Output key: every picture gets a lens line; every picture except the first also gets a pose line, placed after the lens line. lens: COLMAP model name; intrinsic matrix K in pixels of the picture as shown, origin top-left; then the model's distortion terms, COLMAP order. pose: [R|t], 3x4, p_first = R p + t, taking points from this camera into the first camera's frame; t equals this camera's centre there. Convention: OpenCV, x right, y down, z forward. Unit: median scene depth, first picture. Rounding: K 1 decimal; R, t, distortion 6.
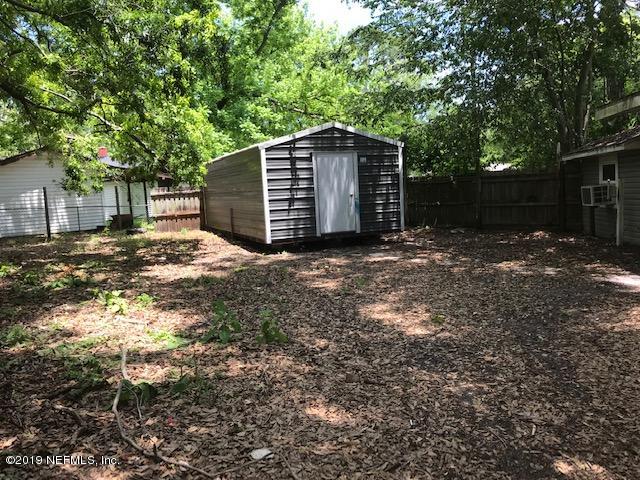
lens RADIAL K [[527.2, 0, 320.0], [0, 527.2, 240.0], [0, 0, 1]] dist [0.065466, -0.072357]
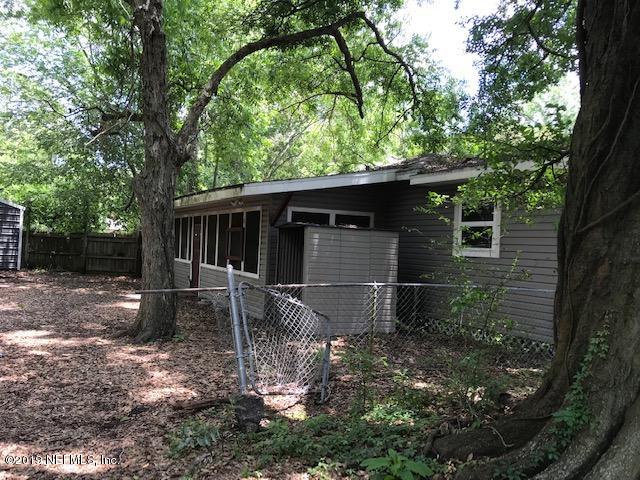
lens RADIAL K [[527.2, 0, 320.0], [0, 527.2, 240.0], [0, 0, 1]] dist [0.065466, -0.072357]
pose [[0.803373, 0.094164, 0.587984, -0.036496], [-0.030357, 0.992610, -0.117487, 0.043743], [-0.594702, 0.076536, 0.800294, -0.573043]]
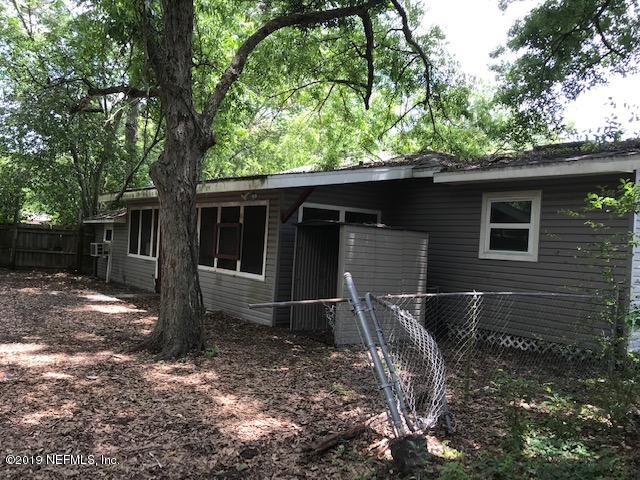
lens RADIAL K [[527.2, 0, 320.0], [0, 527.2, 240.0], [0, 0, 1]] dist [0.065466, -0.072357]
pose [[0.694647, 0.100927, 0.712235, -0.107322], [-0.029192, 0.993248, -0.112277, 0.034935], [-0.718758, 0.057201, 0.692903, -0.430508]]
